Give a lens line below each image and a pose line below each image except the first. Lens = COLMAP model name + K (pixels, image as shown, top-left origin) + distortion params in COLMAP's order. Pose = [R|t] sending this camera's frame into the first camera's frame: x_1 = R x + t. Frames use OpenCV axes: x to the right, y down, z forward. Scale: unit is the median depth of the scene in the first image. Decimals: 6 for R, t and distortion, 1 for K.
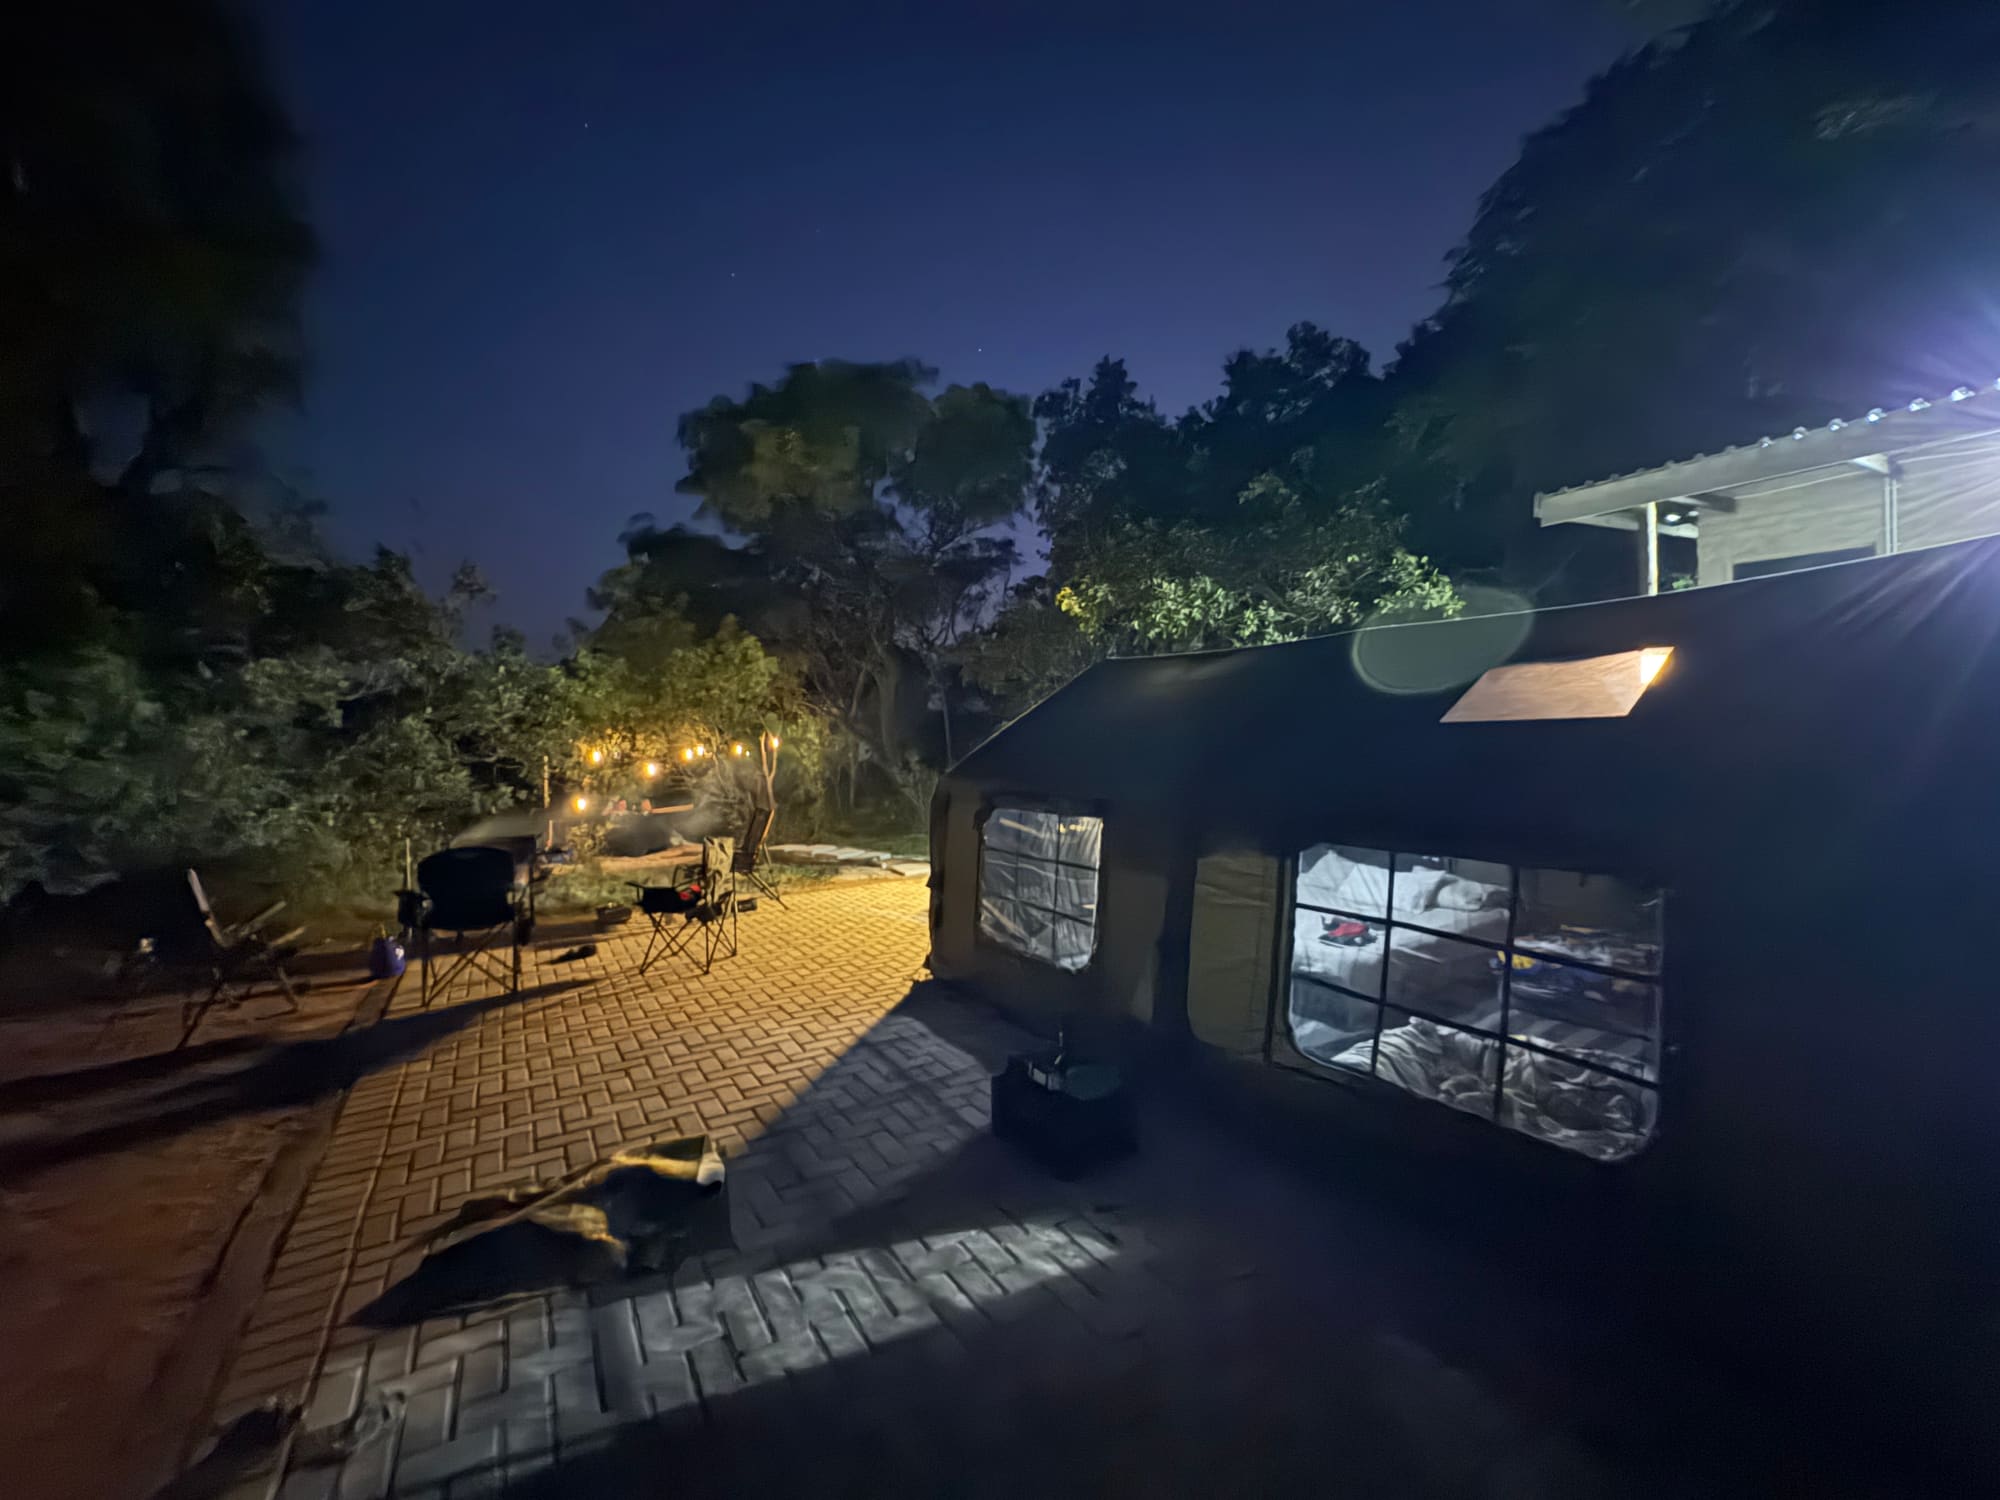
lens RADIAL K [[793.2, 0, 1001.3], [0, 793.2, 745.4], [0, 0, 1]] dist [0.001380, -0.000891]
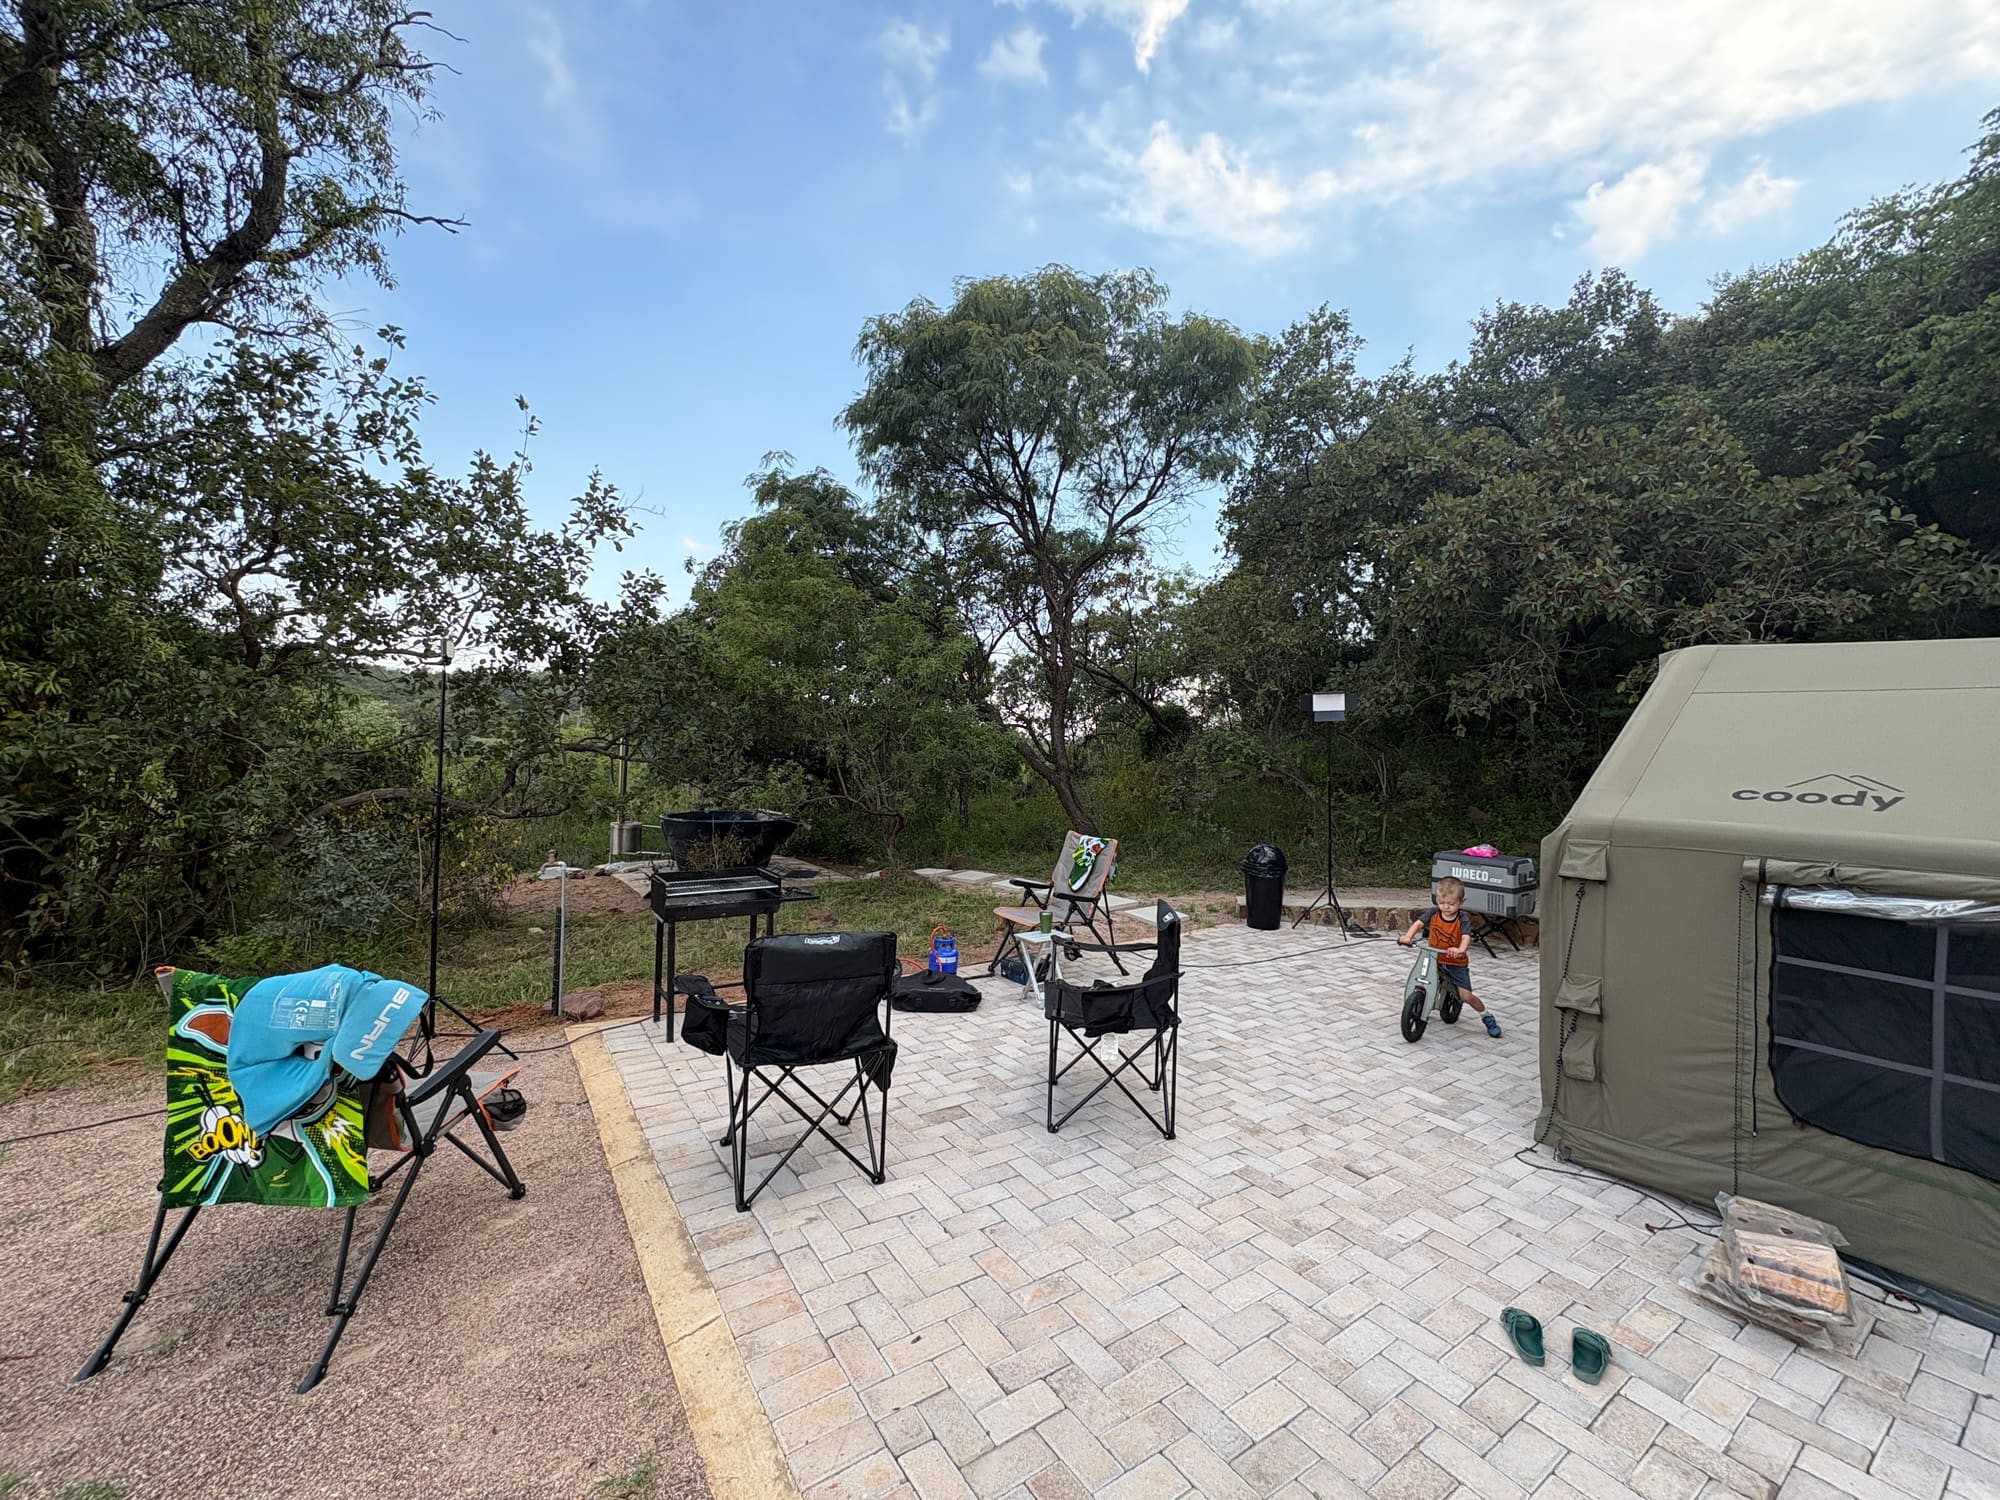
lens RADIAL K [[793.2, 0, 1002.7], [0, 793.2, 747.9], [0, 0, 1]] dist [0.001380, -0.000891]
pose [[0.998122, 0.047249, 0.038983, -0.399519], [-0.047022, 0.998871, -0.006737, 0.005336], [-0.039258, 0.004892, 0.999217, 0.308322]]
